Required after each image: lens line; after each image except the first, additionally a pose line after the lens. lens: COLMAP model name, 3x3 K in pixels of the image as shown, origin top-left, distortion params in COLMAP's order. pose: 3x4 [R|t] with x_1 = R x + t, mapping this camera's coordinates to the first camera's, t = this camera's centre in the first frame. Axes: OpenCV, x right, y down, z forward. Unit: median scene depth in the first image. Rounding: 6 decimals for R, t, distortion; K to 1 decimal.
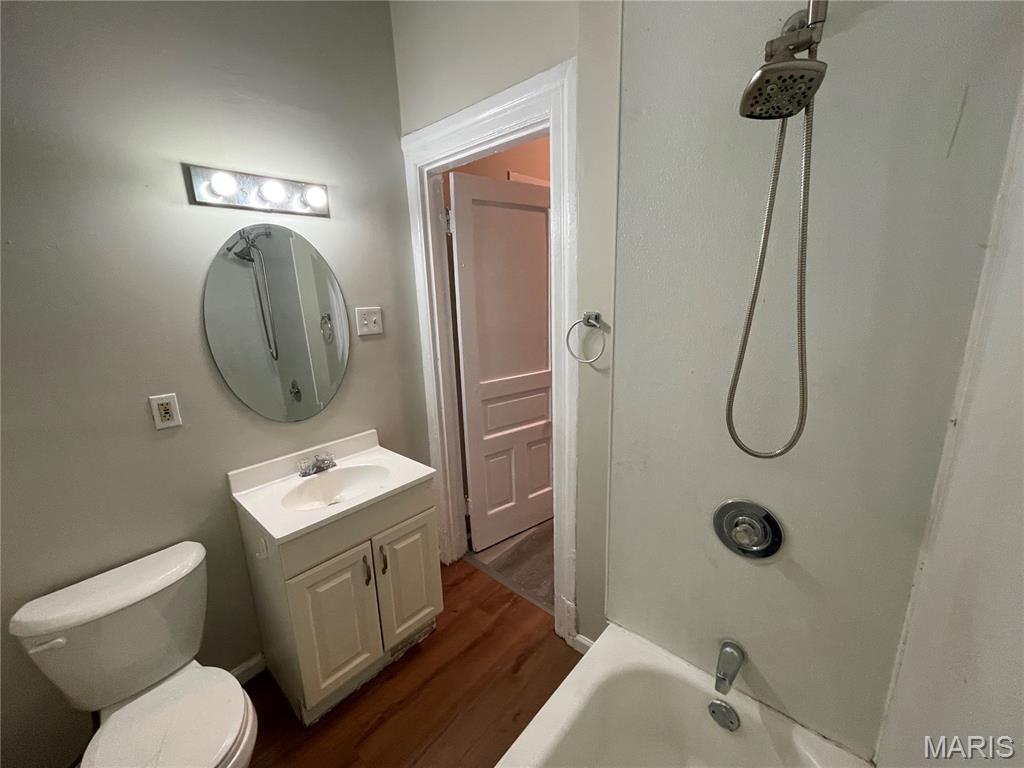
lens RADIAL K [[411.1, 0, 508.8], [0, 411.1, 386.6], [0, 0, 1]] dist [0.000117, -0.000885]
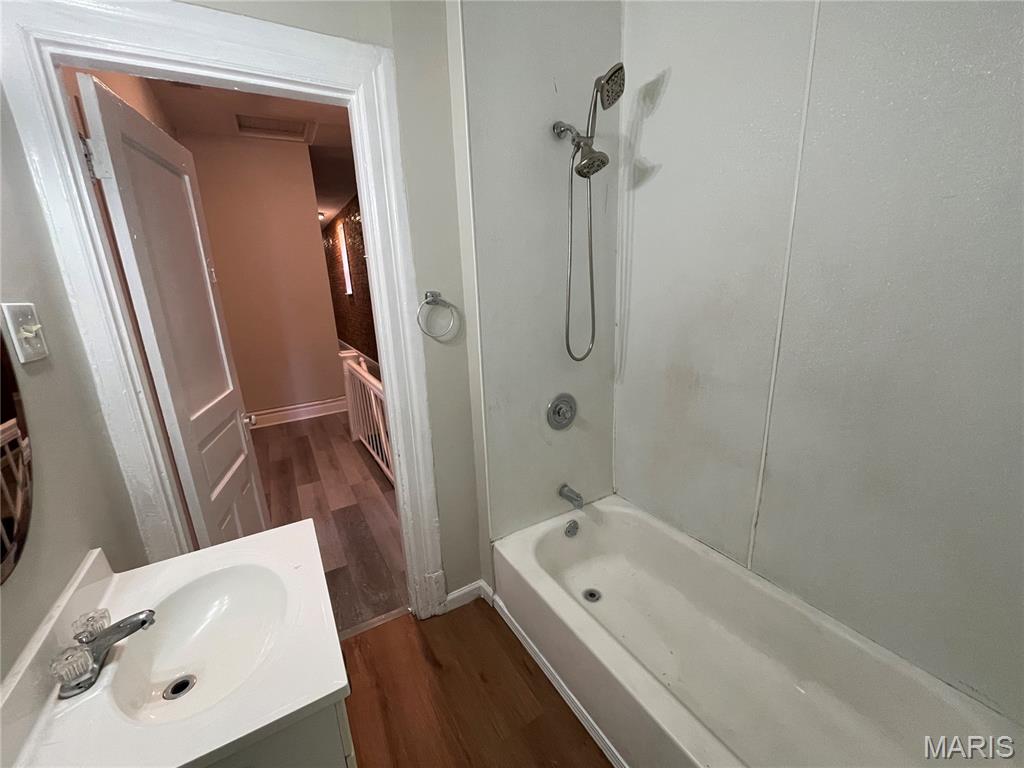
lens RADIAL K [[411.1, 0, 508.8], [0, 411.1, 386.6], [0, 0, 1]] dist [0.000117, -0.000885]
pose [[0.308424, -0.216806, 0.926213, -0.809882], [0.255778, 0.956723, 0.138776, -0.034006], [-0.916216, 0.194103, 0.350530, 0.456968]]
